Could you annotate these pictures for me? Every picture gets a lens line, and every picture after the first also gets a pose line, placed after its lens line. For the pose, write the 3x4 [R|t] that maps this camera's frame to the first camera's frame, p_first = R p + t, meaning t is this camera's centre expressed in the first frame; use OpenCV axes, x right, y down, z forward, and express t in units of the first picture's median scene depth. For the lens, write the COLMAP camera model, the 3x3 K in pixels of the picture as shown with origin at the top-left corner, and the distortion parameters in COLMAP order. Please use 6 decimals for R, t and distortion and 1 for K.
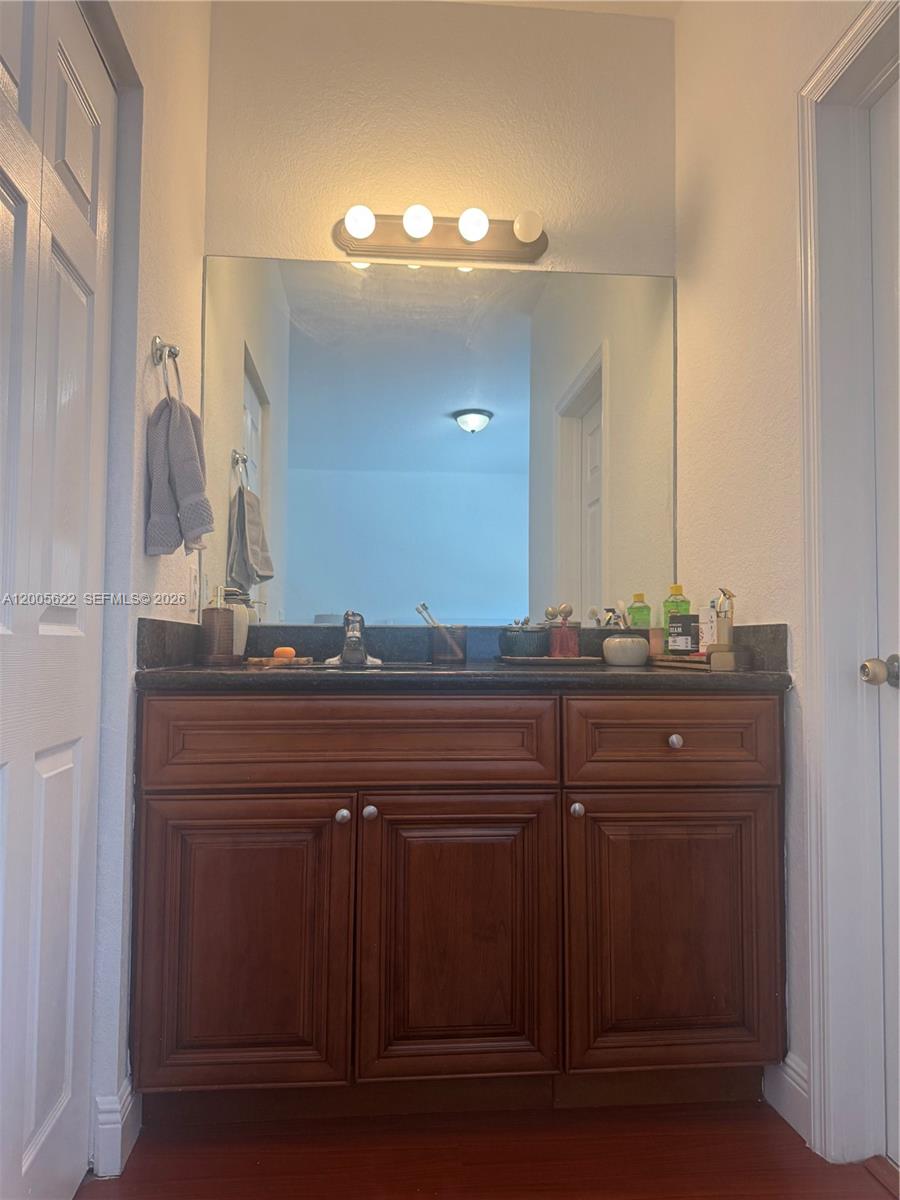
lens RADIAL K [[847.2, 0, 447.8], [0, 847.2, 601.3], [0, 0, 1]] dist [0.009175, -0.007158]
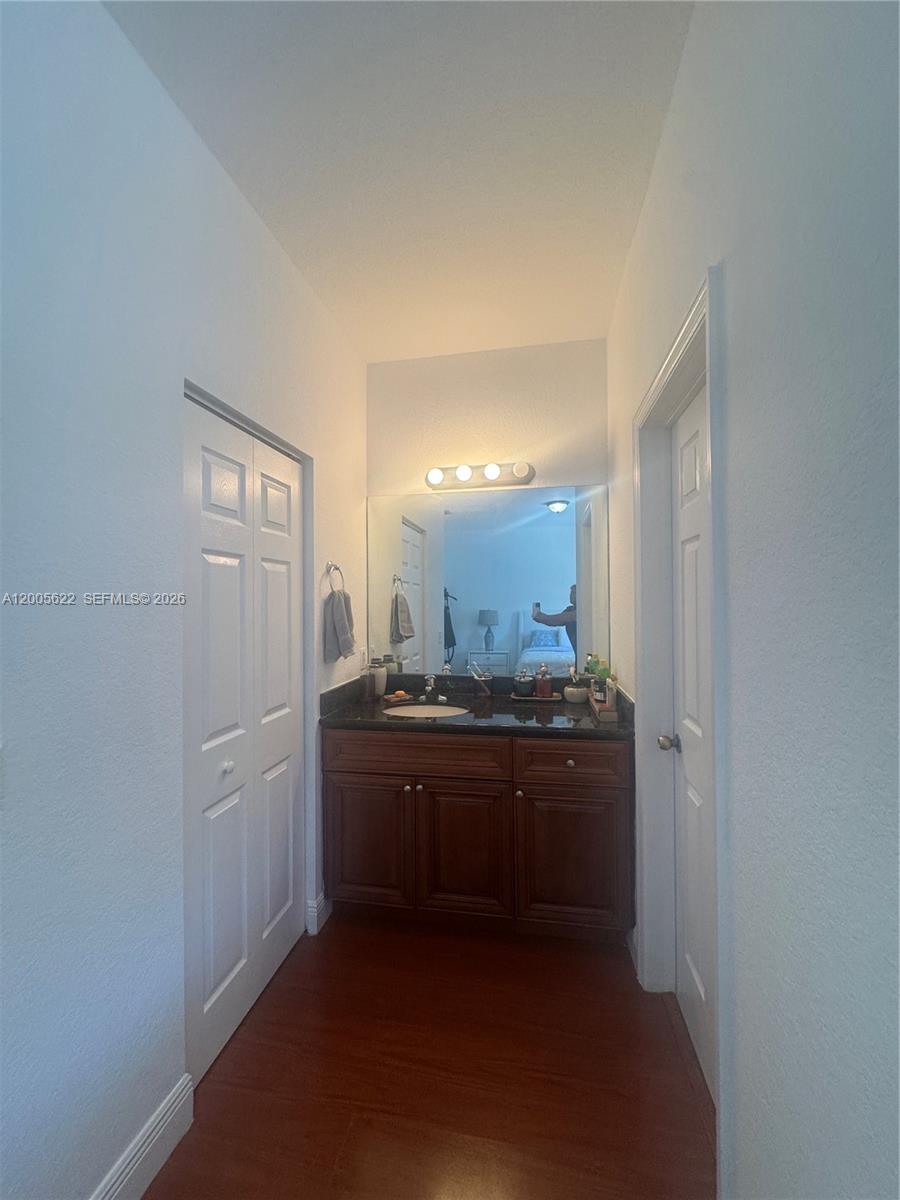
lens RADIAL K [[478.7, 0, 453.5], [0, 478.7, 599.5], [0, 0, 1]] dist [-0.003065, 0.000556]
pose [[0.965147, -0.011539, -0.261454, 0.301807], [0.024390, 0.998645, 0.045964, -0.271584], [0.260569, -0.050739, 0.964121, -0.118313]]
